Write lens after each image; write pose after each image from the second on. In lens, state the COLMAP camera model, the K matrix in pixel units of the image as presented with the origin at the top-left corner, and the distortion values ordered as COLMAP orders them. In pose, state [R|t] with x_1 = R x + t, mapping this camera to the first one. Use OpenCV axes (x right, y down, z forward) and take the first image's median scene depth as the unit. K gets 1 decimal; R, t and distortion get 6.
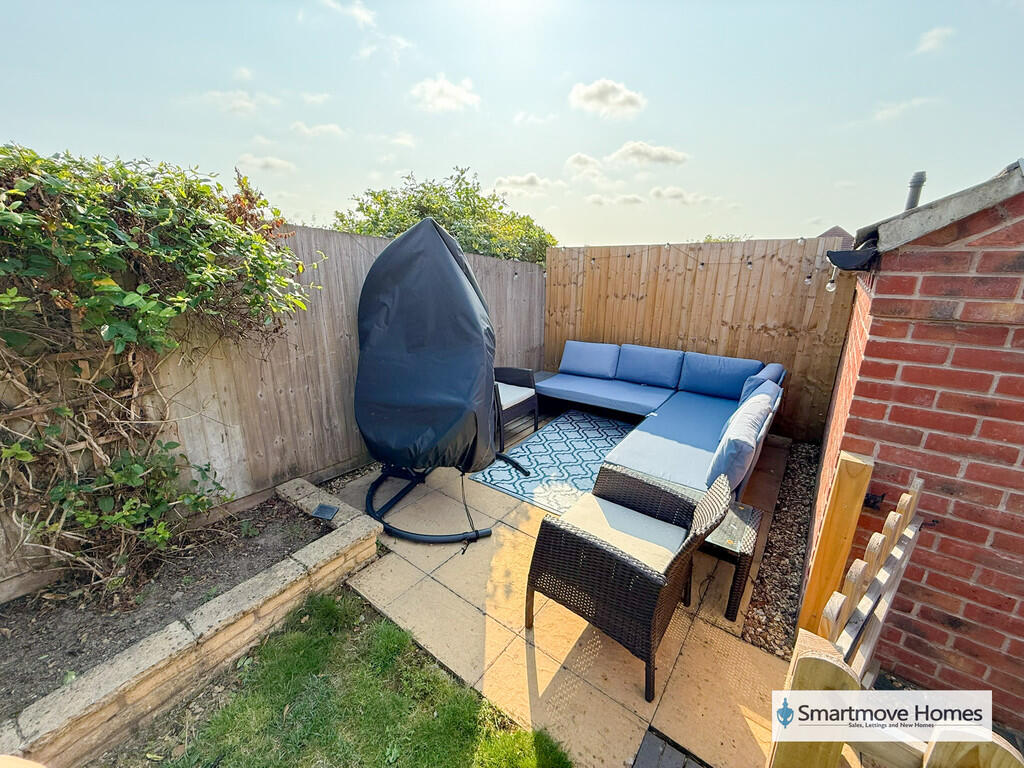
lens RADIAL K [[407.0, 0, 511.8], [0, 407.0, 383.1], [0, 0, 1]] dist [-0.002456, -0.000296]
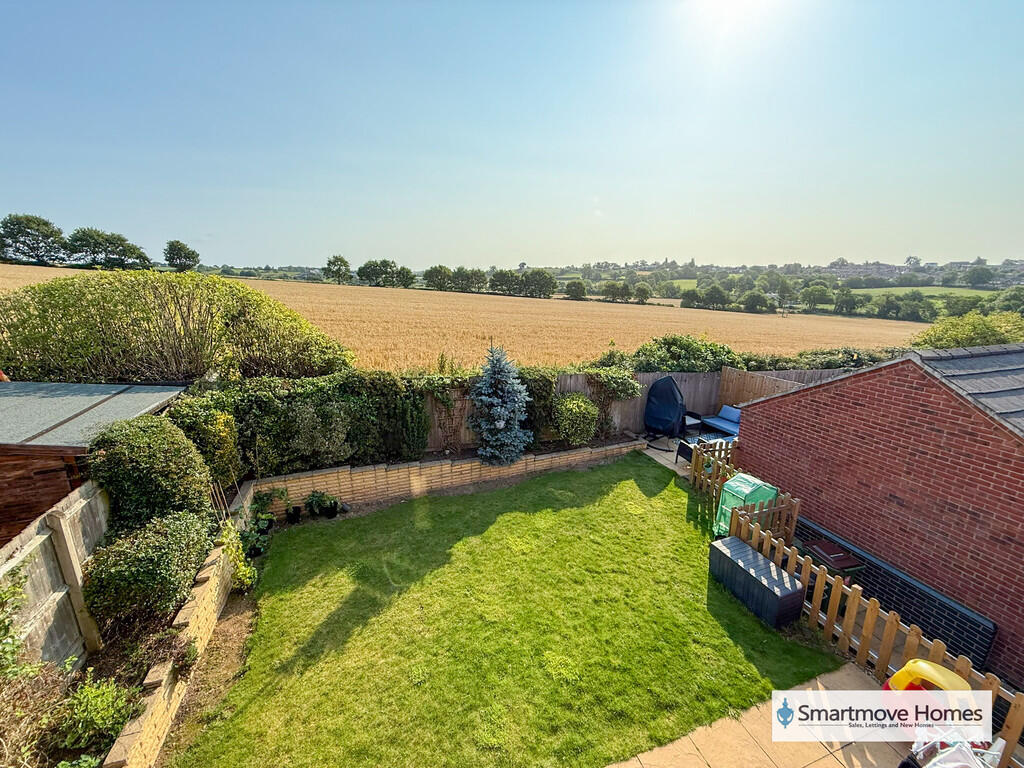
lens RADIAL K [[407.0, 0, 513.7], [0, 407.0, 387.1], [0, 0, 1]] dist [-0.002456, -0.000296]
pose [[0.840559, 0.129286, -0.526066, 0.638522], [-0.148224, 0.988934, 0.006206, -0.063440], [0.521047, 0.072760, 0.850421, -3.244089]]
